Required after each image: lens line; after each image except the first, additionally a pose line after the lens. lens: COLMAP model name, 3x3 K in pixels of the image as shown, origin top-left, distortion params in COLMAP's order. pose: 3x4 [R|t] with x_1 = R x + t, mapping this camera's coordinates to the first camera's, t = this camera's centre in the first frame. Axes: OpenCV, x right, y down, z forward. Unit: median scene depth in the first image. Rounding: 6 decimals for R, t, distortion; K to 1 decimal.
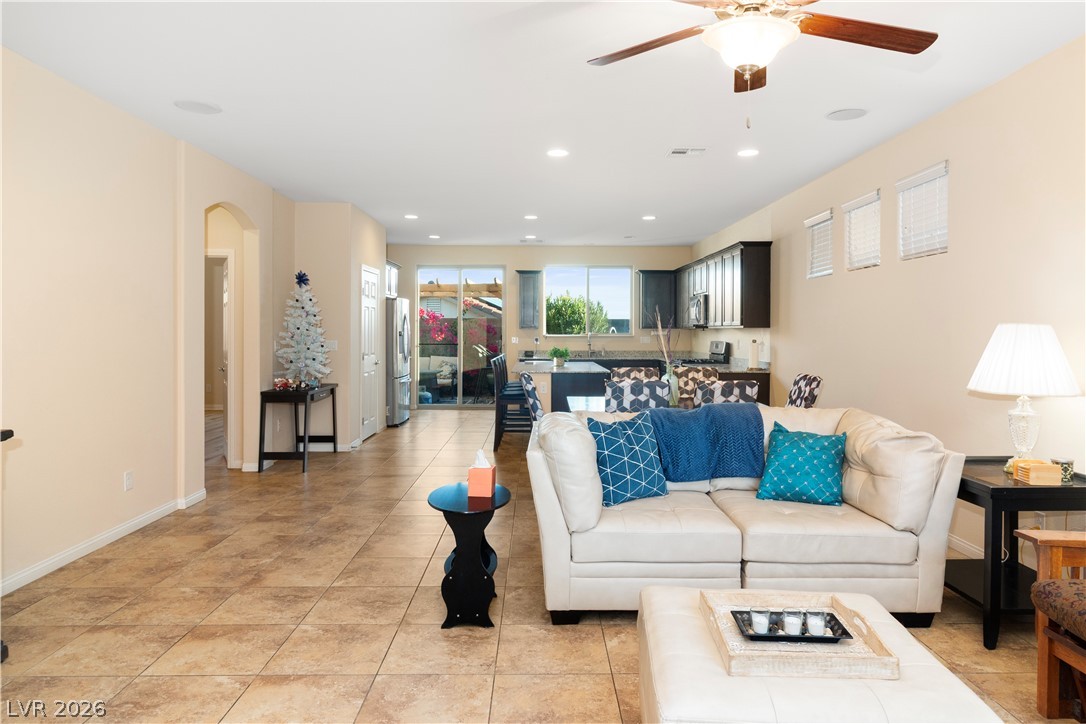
lens RADIAL K [[680.7, 0, 549.2], [0, 680.7, 339.7], [0, 0, 1]] dist [0.003696, -0.000118]
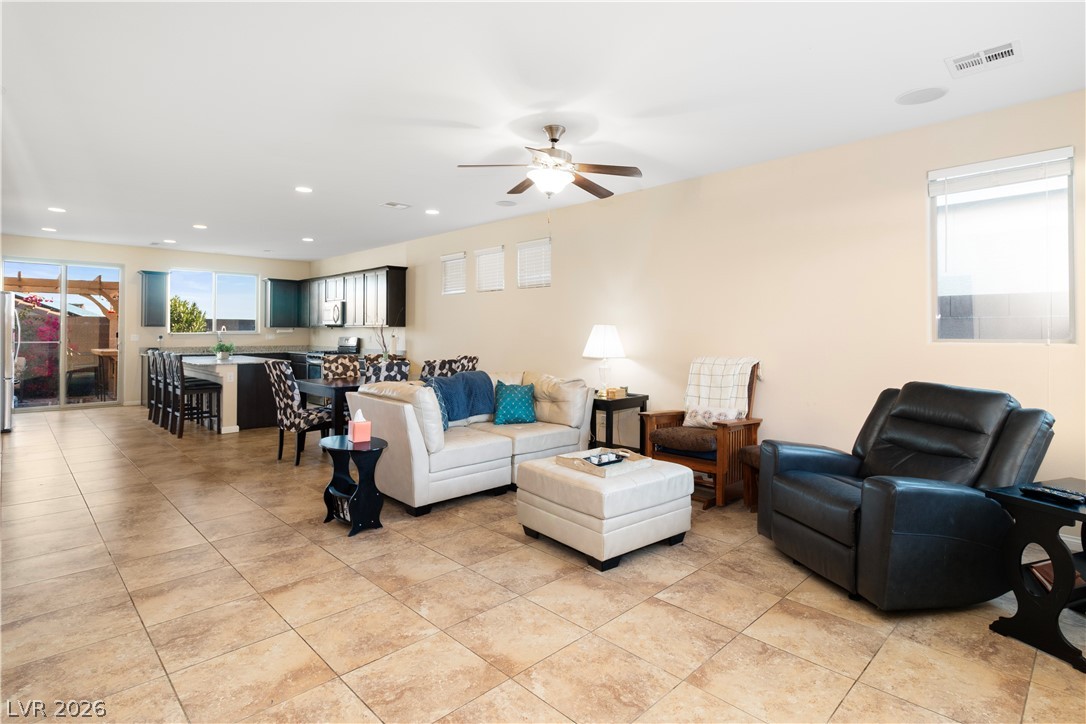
lens RADIAL K [[545.6, 0, 545.6], [0, 545.6, 326.5], [0, 0, 1]] dist [0.000232, -0.000607]
pose [[0.723491, 0.008511, 0.690281, -0.342874], [0.006686, 0.999791, -0.019334, 0.007820], [-0.690301, 0.018603, 0.723283, -0.053786]]
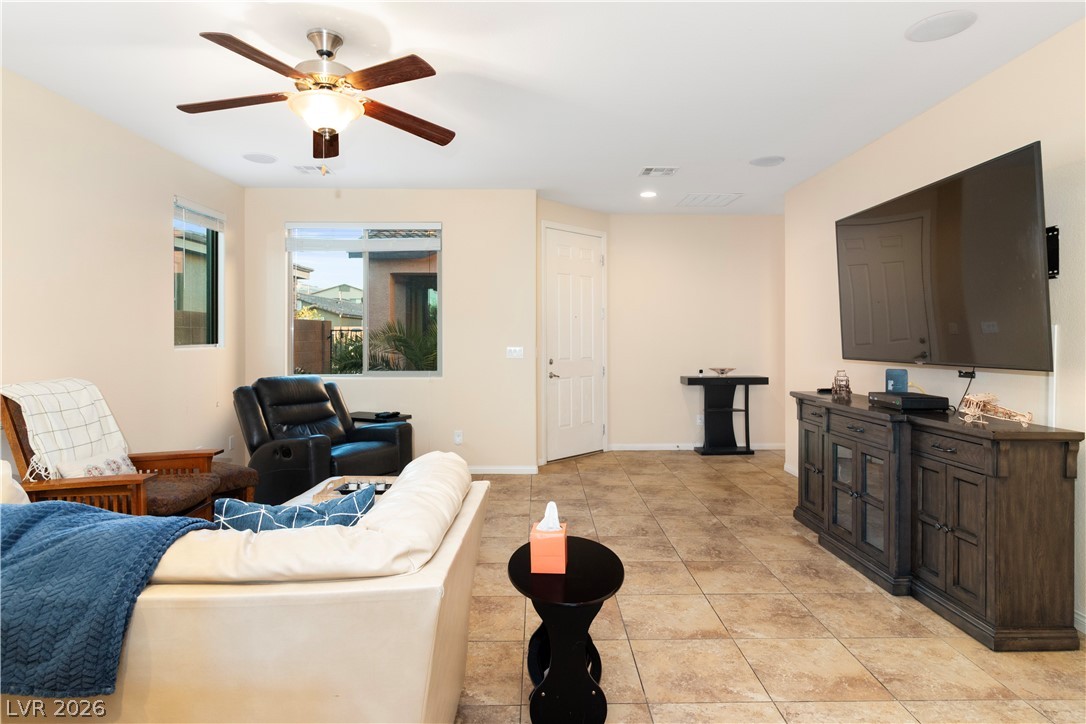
lens RADIAL K [[604.2, 0, 544.7], [0, 604.2, 338.0], [0, 0, 1]] dist [-0.000199, 0.000617]
pose [[-0.999978, -0.001909, 0.006426, -0.055198], [-0.001806, 0.999872, 0.015921, -0.011151], [-0.006456, 0.015909, -0.999853, 0.917676]]
